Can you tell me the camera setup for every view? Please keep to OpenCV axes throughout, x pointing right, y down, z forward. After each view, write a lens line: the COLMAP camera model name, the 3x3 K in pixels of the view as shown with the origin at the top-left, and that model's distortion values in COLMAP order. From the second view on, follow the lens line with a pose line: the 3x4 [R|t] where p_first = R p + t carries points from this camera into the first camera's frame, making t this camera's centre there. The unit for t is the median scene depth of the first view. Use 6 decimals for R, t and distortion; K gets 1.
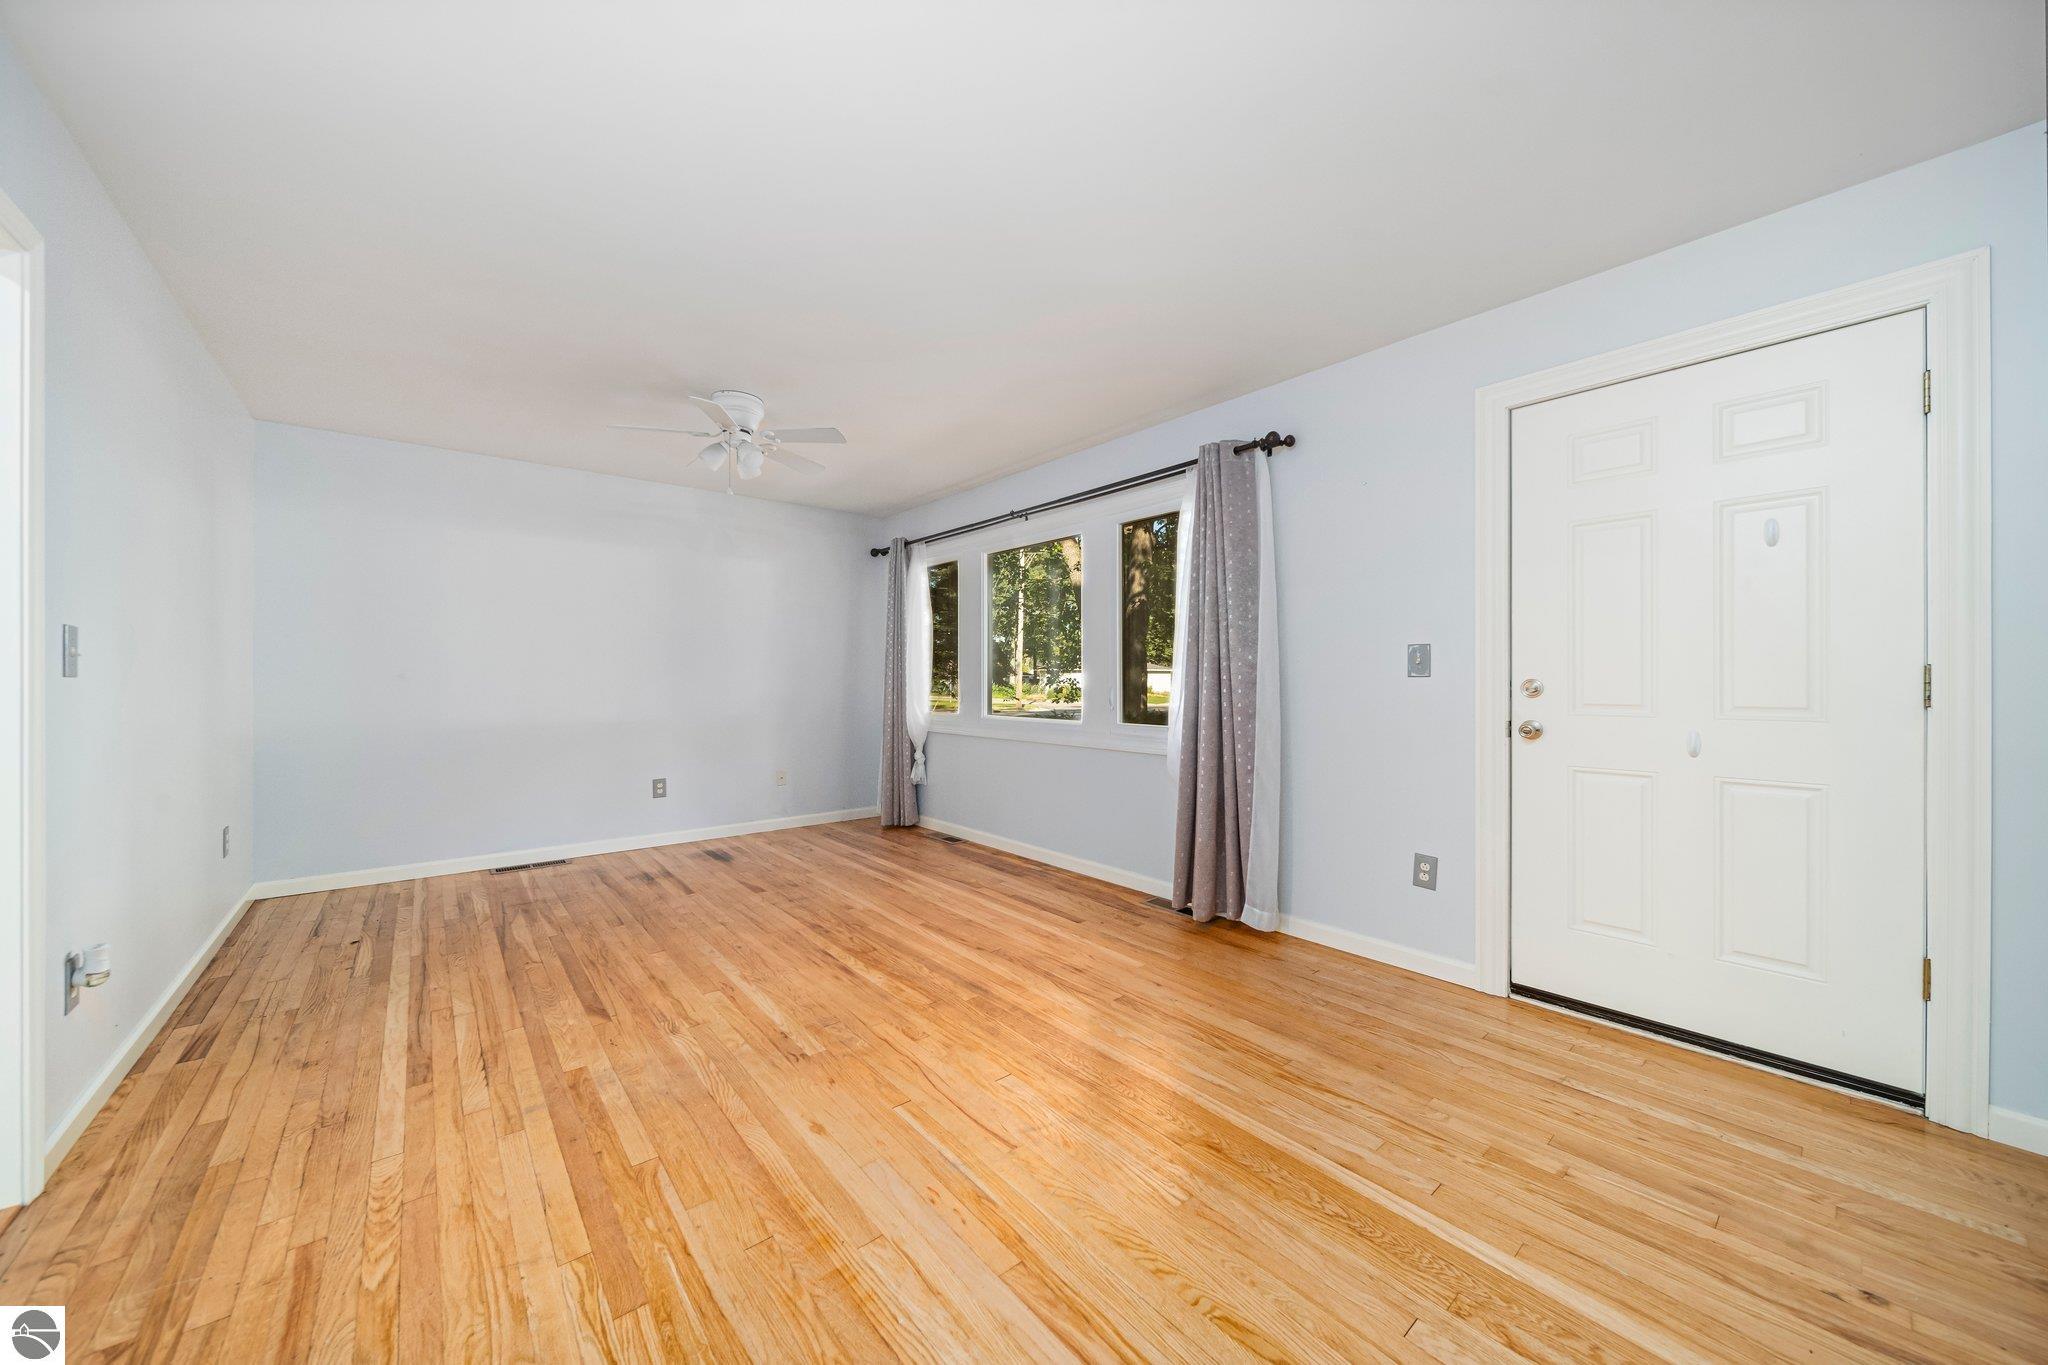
lens RADIAL K [[724.3, 0, 1024.0], [0, 724.3, 682.5], [0, 0, 1]] dist [-0.000385, -0.001369]
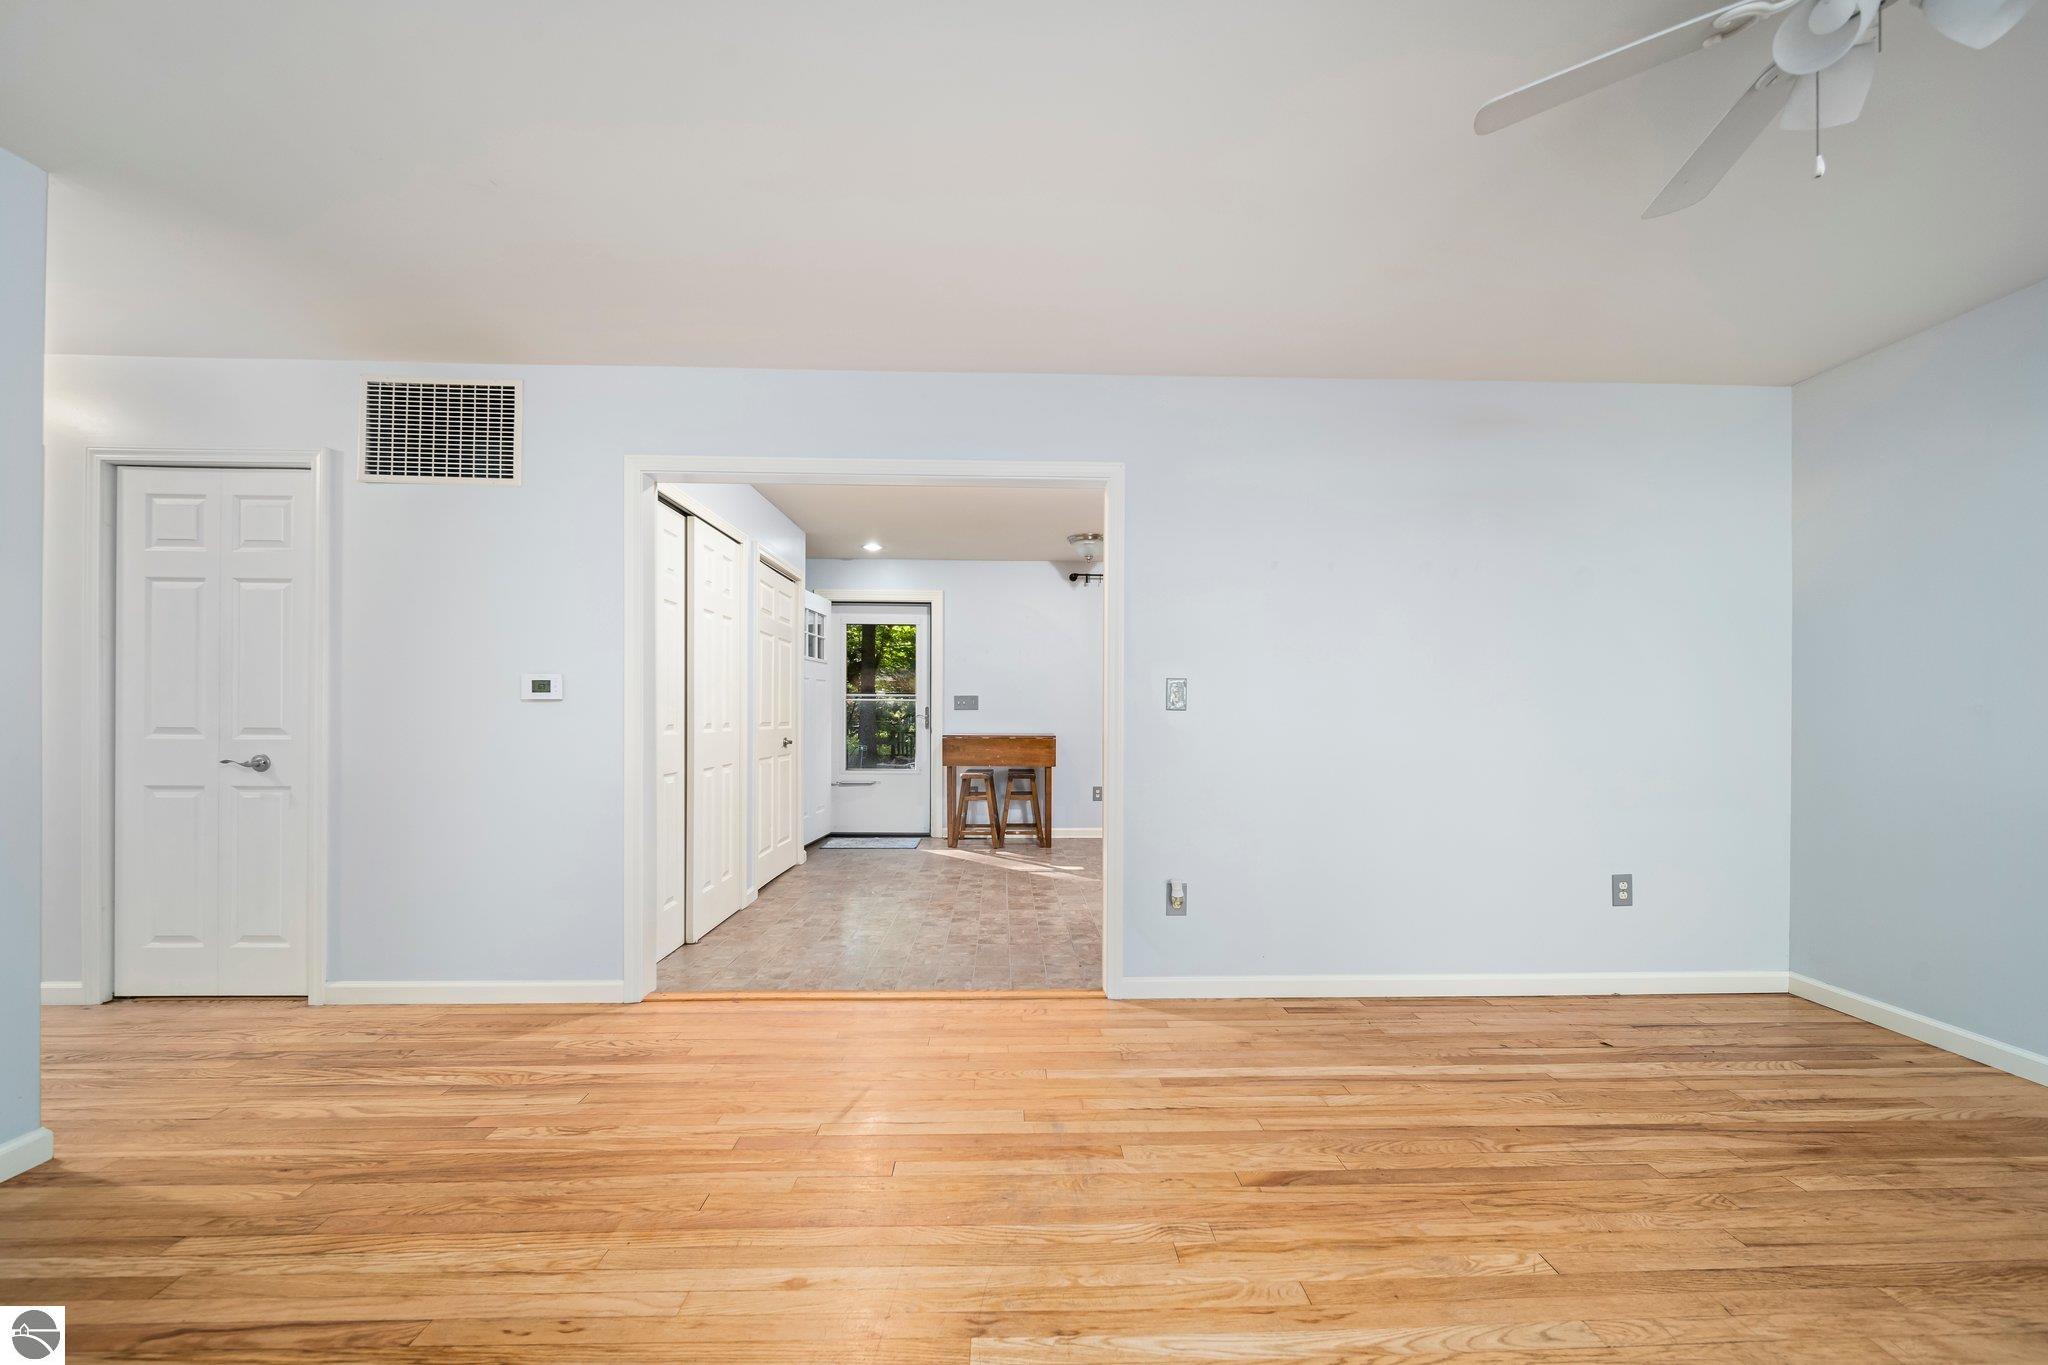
lens RADIAL K [[734.3, 0, 1031.6], [0, 734.3, 710.5], [0, 0, 1]] dist [0.000007, -0.000279]
pose [[-0.614116, -0.001269, -0.789215, 0.129456], [-0.007367, 0.999964, 0.004125, -0.011703], [0.789181, 0.008348, -0.614103, 1.145063]]
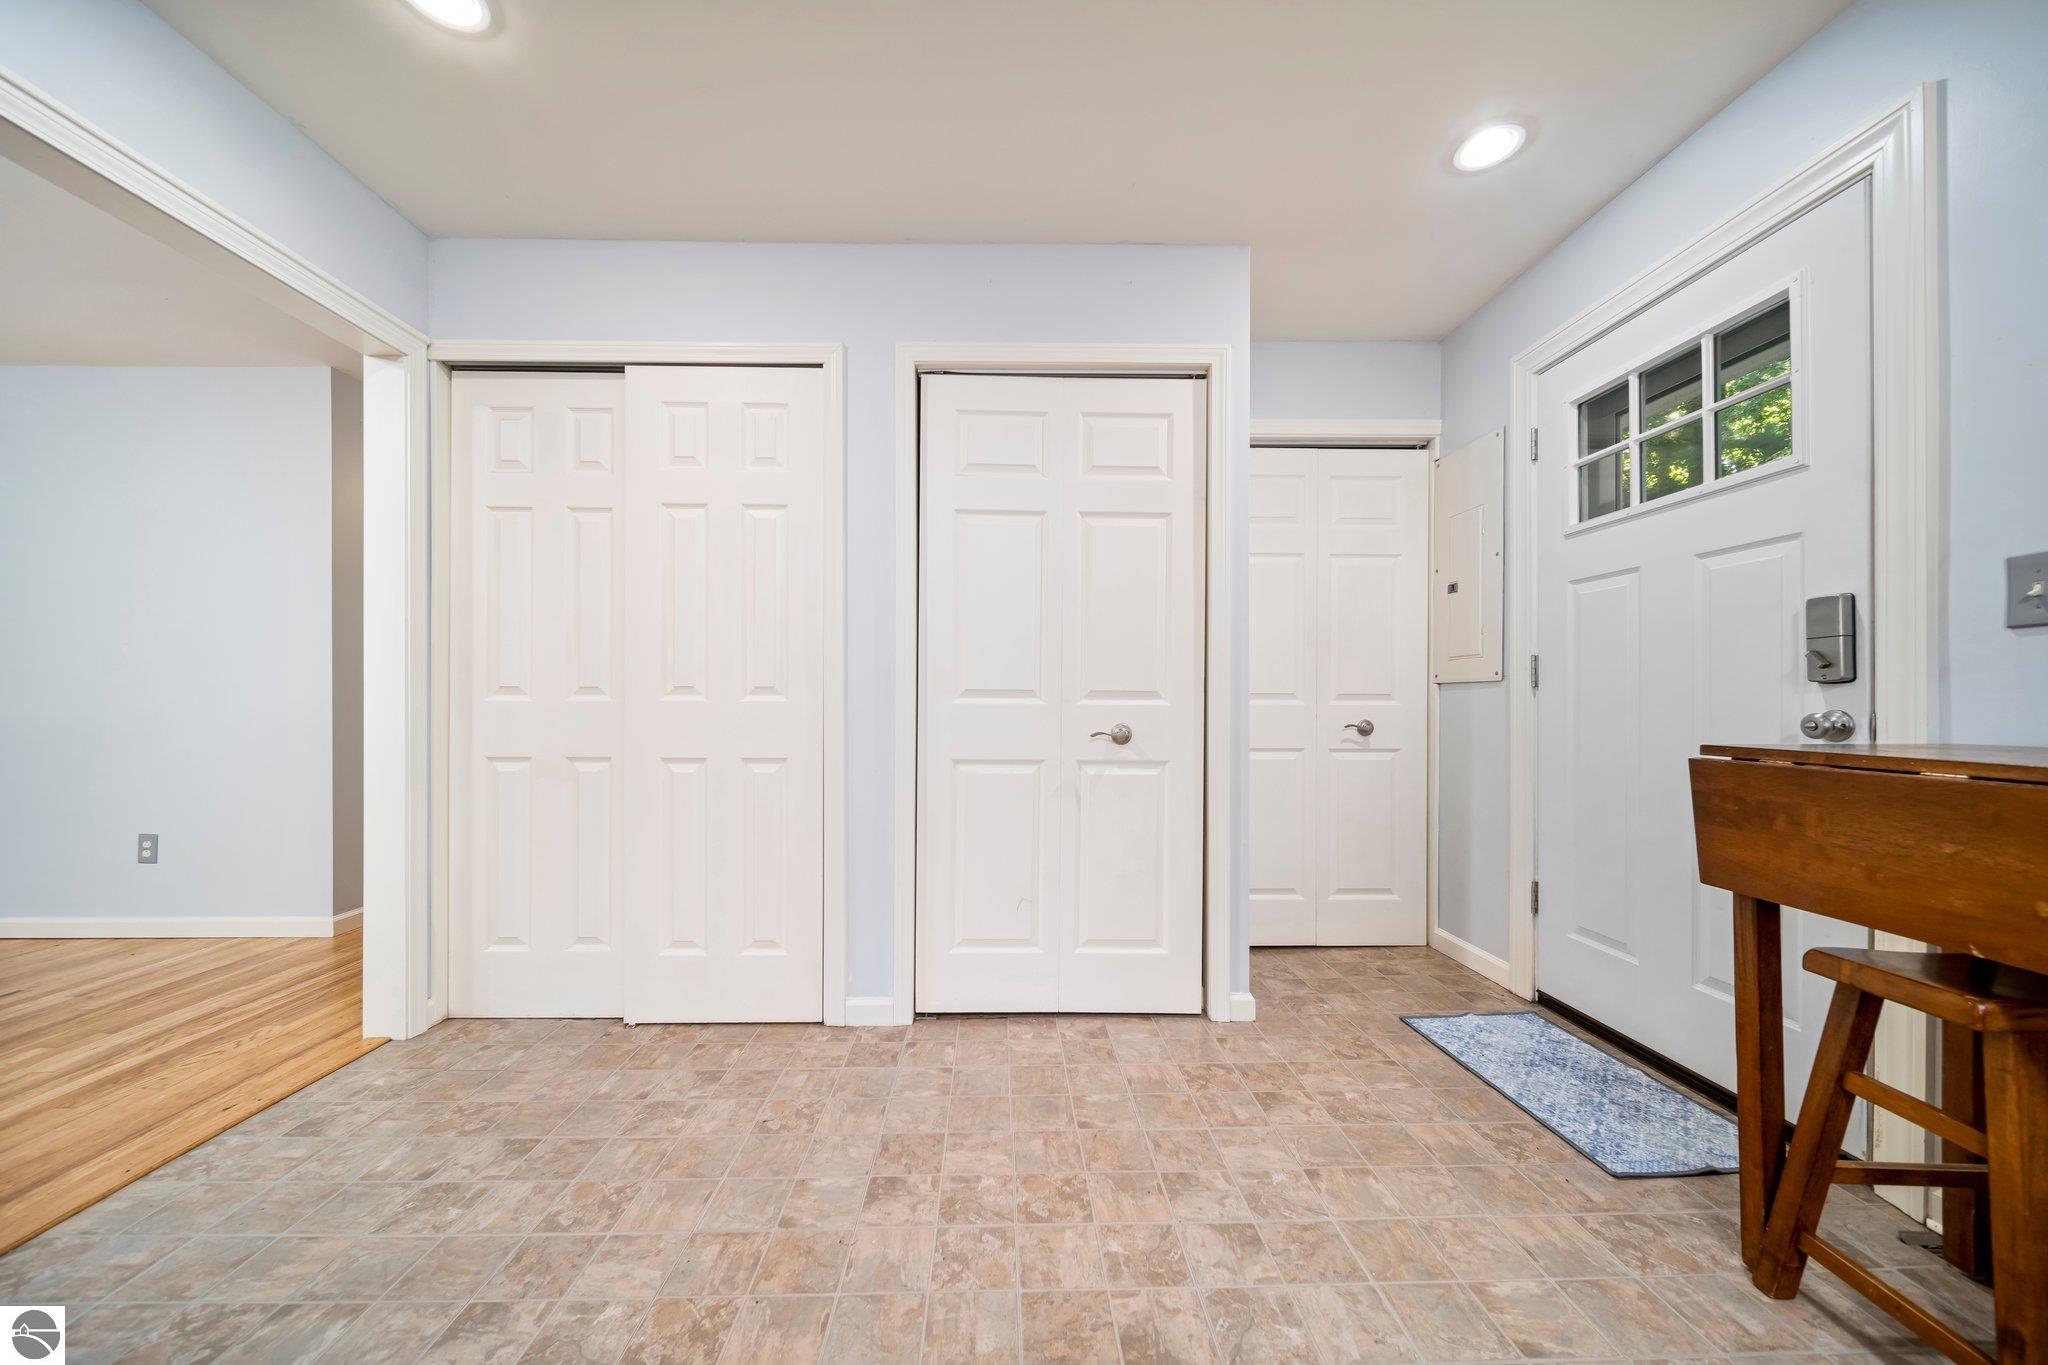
lens RADIAL K [[721.5, 0, 1016.0], [0, 721.5, 702.7], [0, 0, 1]] dist [0.000150, -0.001949]
pose [[-0.781539, 0.000039, 0.623856, -1.422627], [0.001505, 0.999997, 0.001823, 0.044590], [-0.623854, 0.002364, -0.781537, 0.222374]]
